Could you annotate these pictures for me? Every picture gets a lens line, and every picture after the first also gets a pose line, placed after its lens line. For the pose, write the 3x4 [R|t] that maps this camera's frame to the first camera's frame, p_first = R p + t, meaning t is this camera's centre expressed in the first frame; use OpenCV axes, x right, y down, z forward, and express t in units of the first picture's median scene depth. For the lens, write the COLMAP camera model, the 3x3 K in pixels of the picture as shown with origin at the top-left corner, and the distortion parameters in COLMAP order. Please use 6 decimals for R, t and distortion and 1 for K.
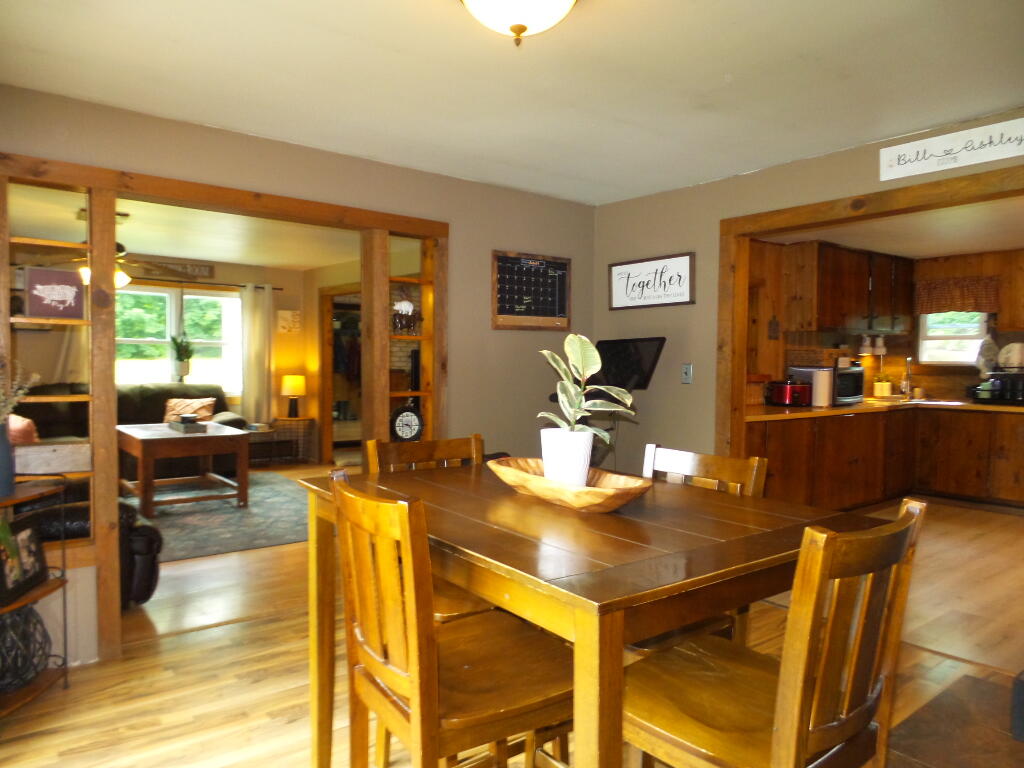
lens RADIAL K [[708.6, 0, 512.0], [0, 708.6, 384.0], [0, 0, 1]] dist [-0.003020, -0.001058]
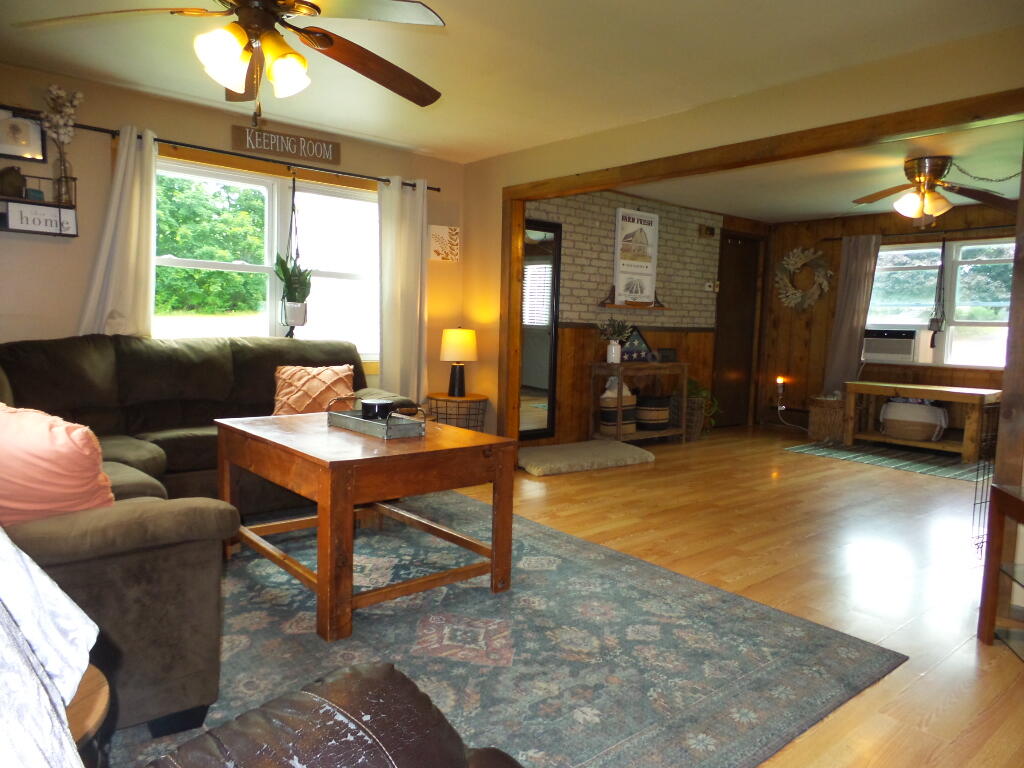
lens RADIAL K [[708.6, 0, 512.0], [0, 708.6, 384.0], [0, 0, 1]] dist [-0.003020, -0.001058]
pose [[0.998034, 0.017014, 0.060327, -0.307337], [-0.020742, 0.997878, 0.061715, -0.003358], [-0.059149, -0.062845, 0.996269, 0.379199]]
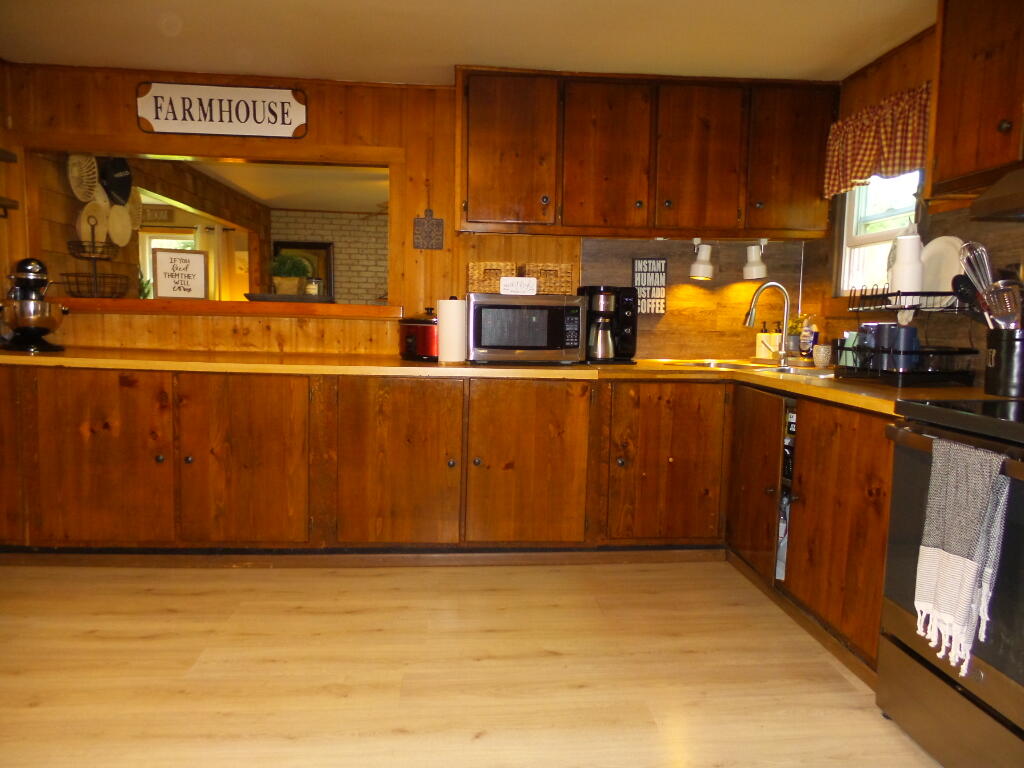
lens RADIAL K [[687.1, 0, 512.0], [0, 687.1, 384.0], [0, 0, 1]] dist [0.000231, 0.001760]
pose [[0.843590, 0.061902, -0.533408, 0.551732], [-0.032060, 0.997367, 0.065042, 0.007236], [0.536030, -0.037768, 0.843354, 0.404957]]
